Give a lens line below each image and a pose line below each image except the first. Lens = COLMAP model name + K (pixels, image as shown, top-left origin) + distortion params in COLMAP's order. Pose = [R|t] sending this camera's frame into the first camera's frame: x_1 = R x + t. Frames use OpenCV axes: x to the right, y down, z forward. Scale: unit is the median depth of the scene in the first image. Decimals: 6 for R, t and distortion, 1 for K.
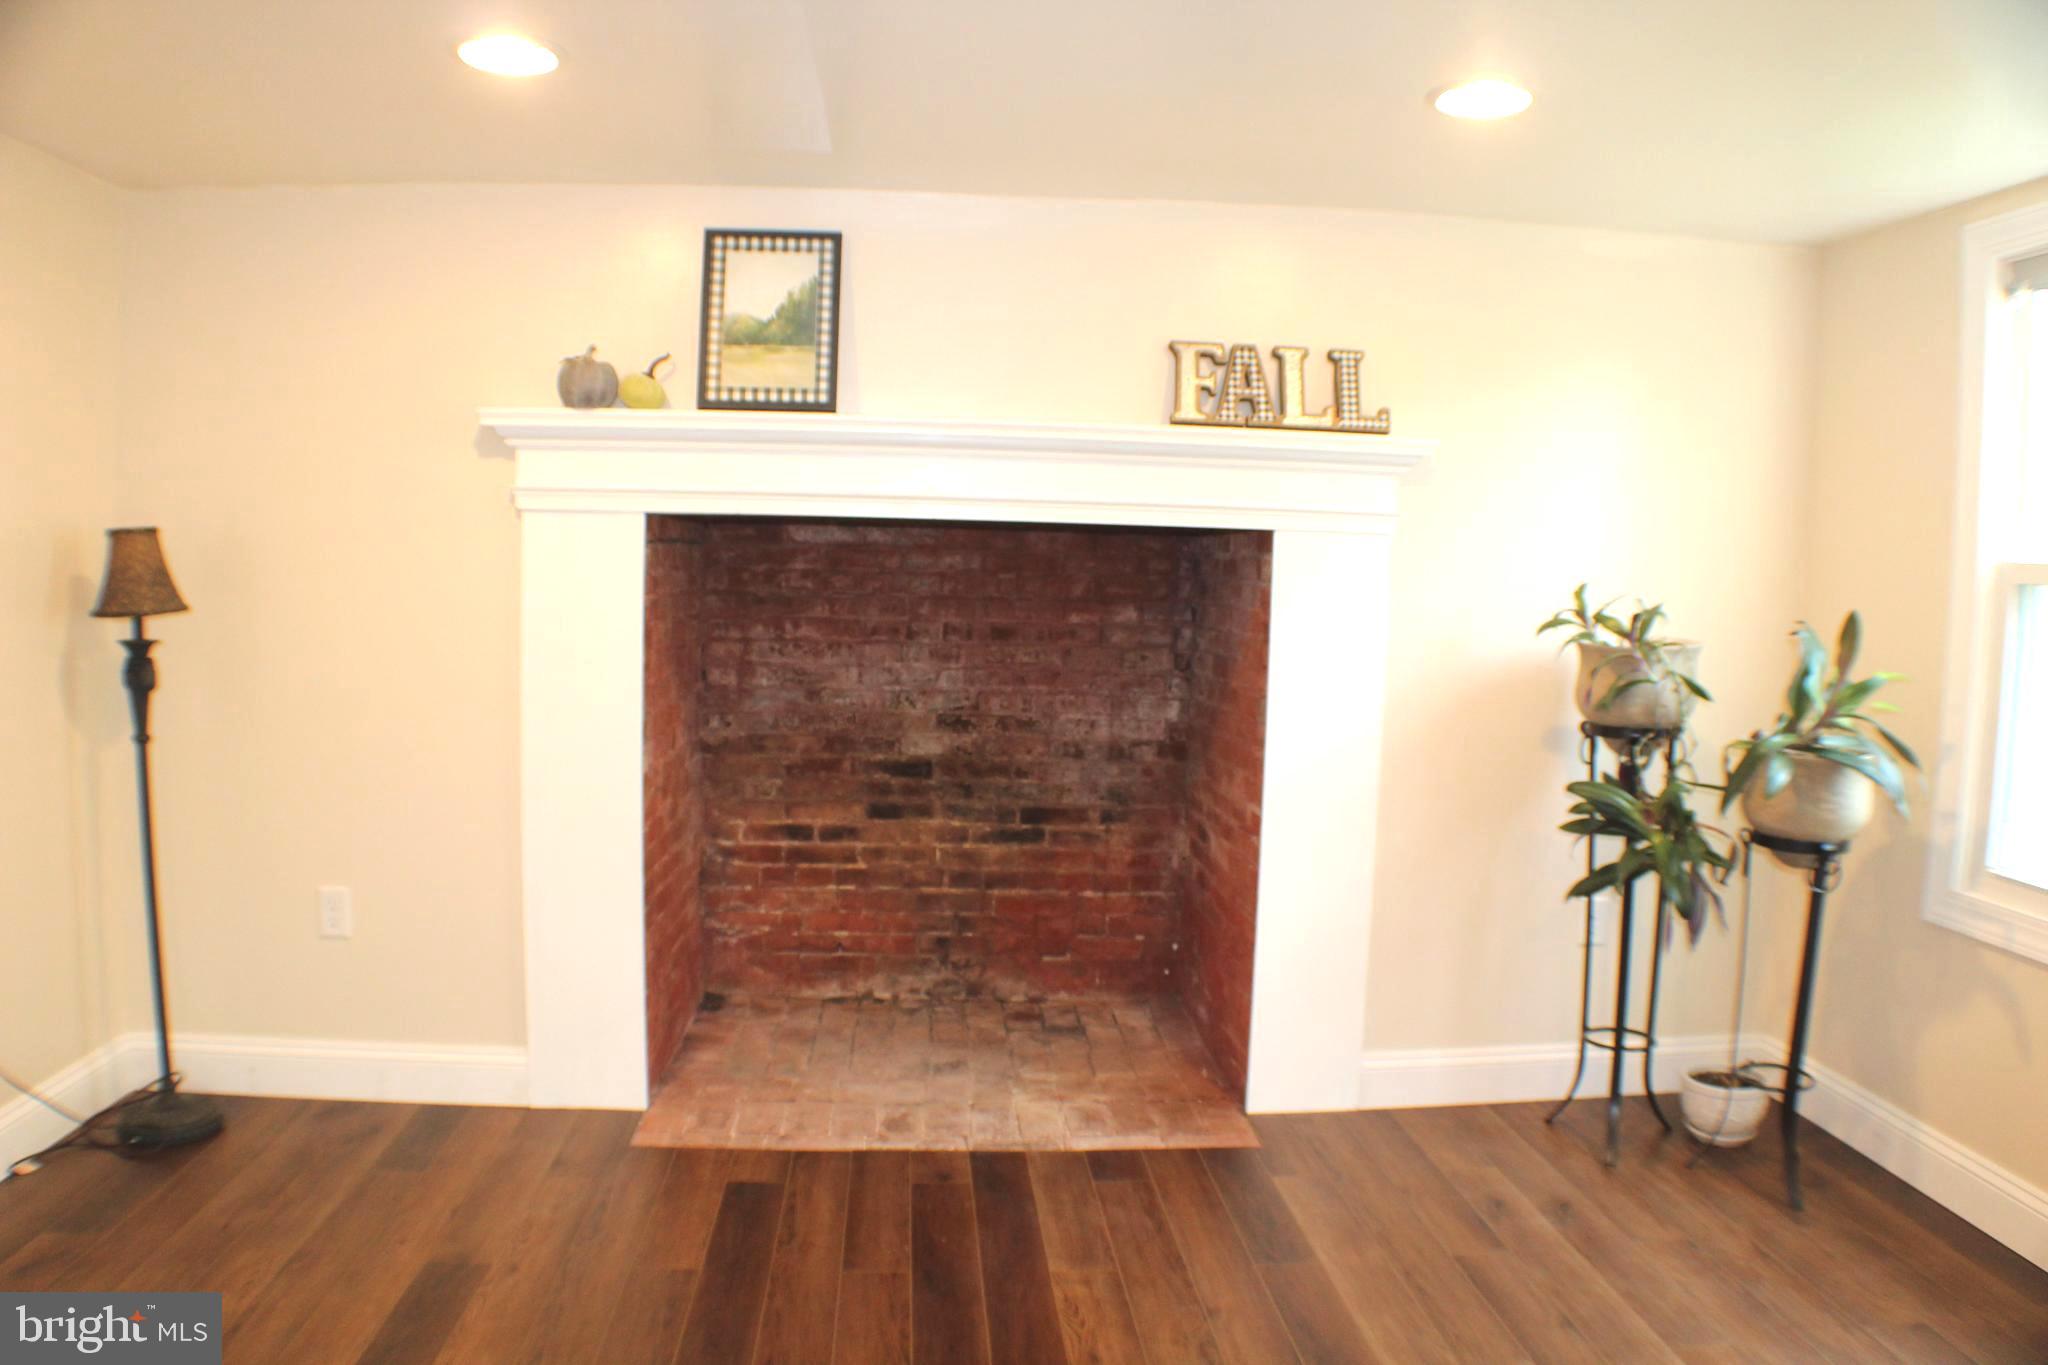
lens RADIAL K [[1494.6, 0, 1020.0], [0, 1494.6, 678.9], [0, 0, 1]] dist [-0.215269, 0.072163]
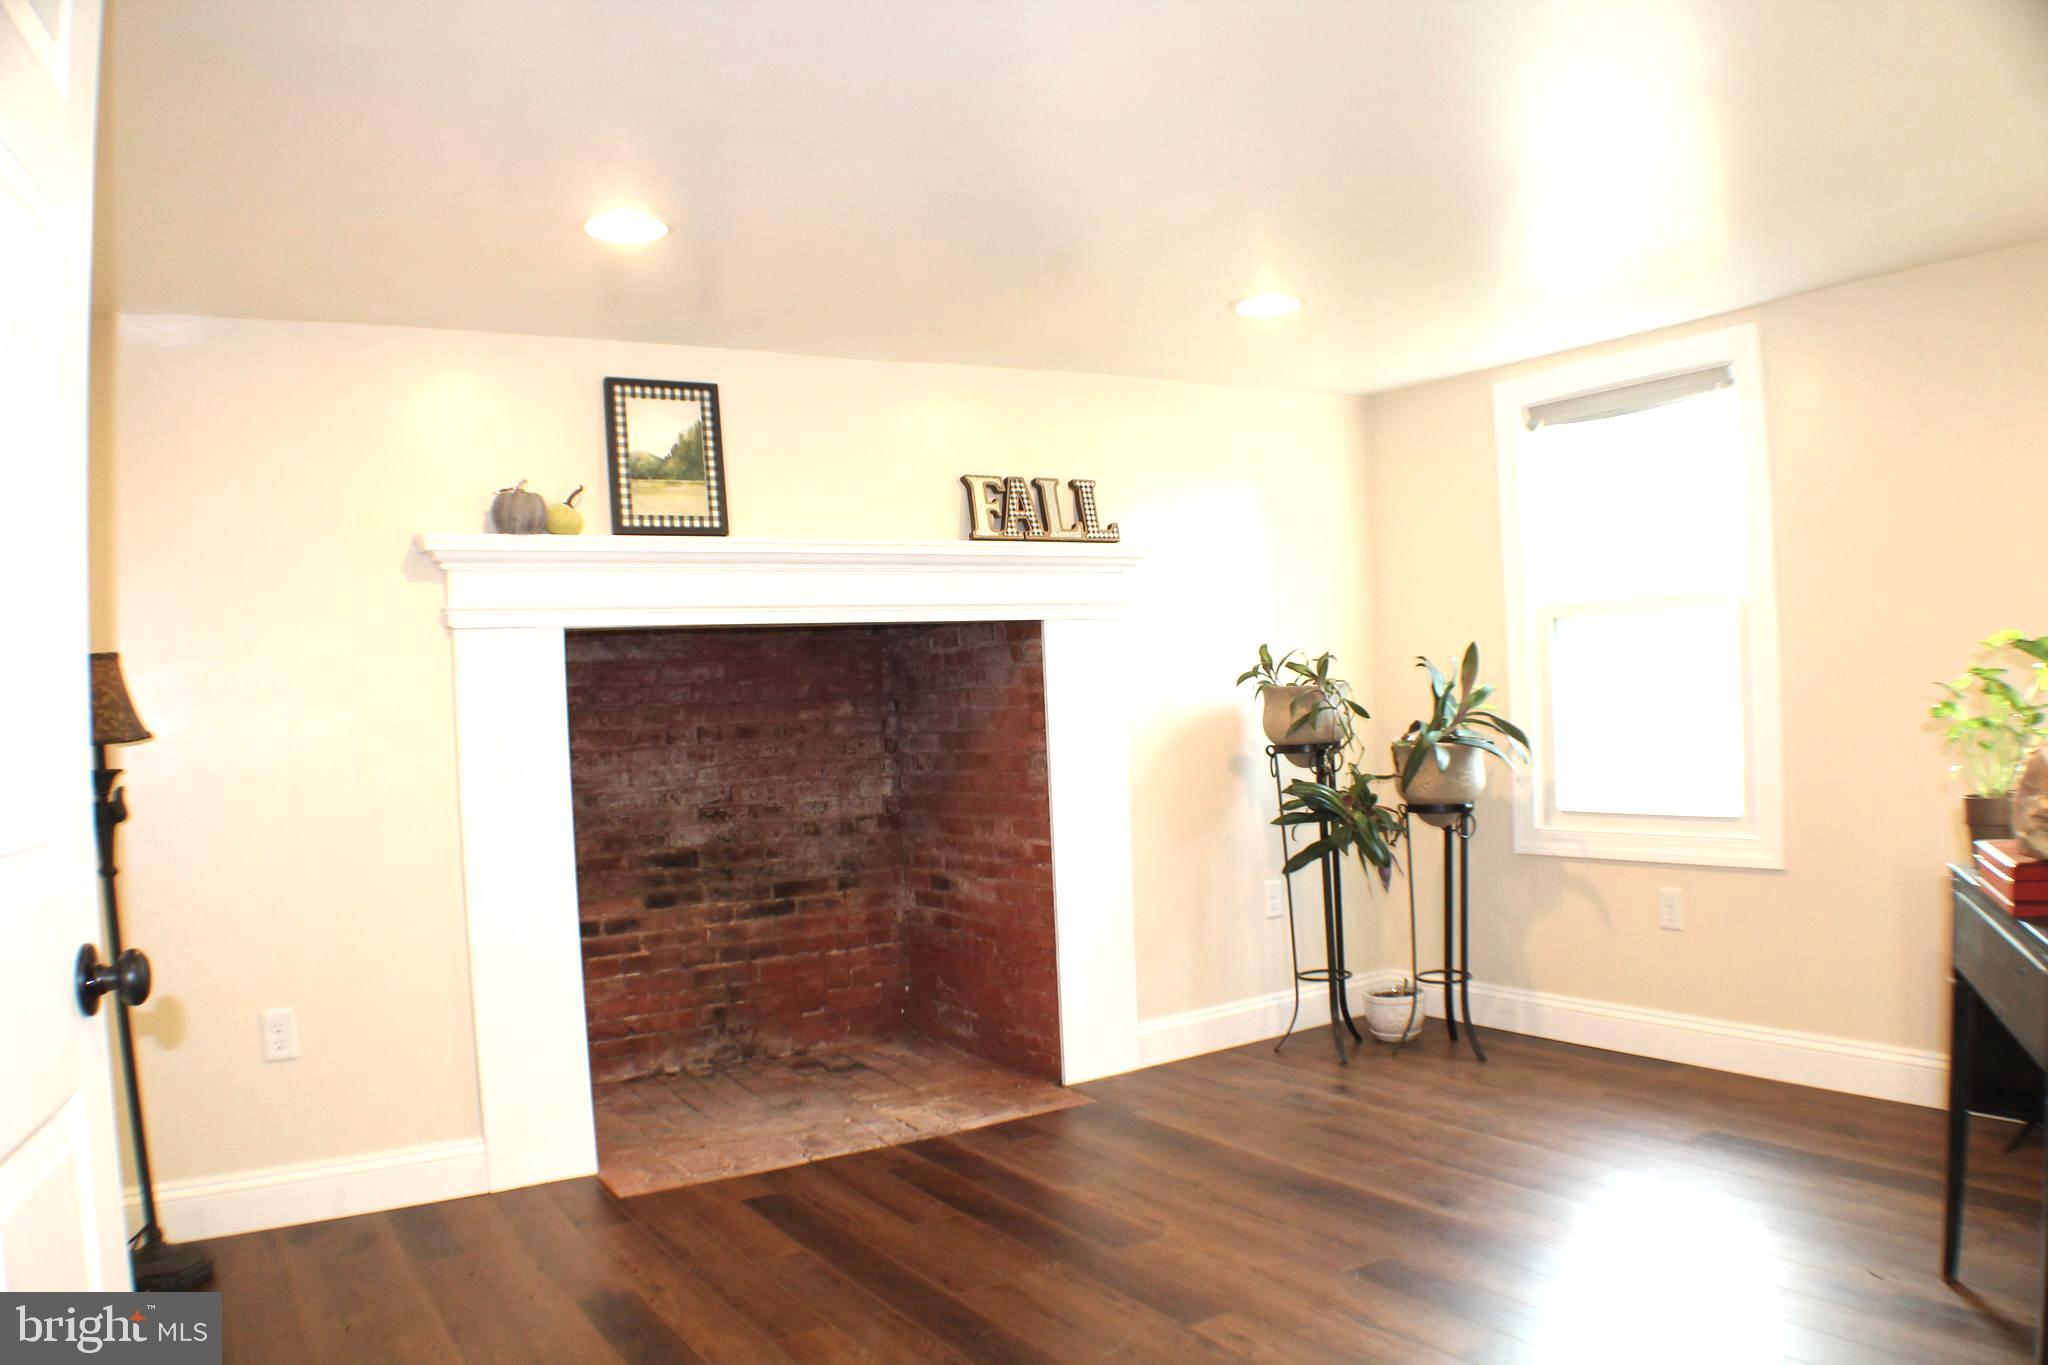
lens RADIAL K [[1494.6, 0, 1031.3], [0, 1494.6, 676.7], [0, 0, 1]] dist [-0.215269, 0.072163]
pose [[0.881739, -0.061078, 0.467766, -0.459177], [0.105861, 0.991912, -0.070031, 0.038999], [-0.459706, 0.111267, 0.881073, -0.136388]]
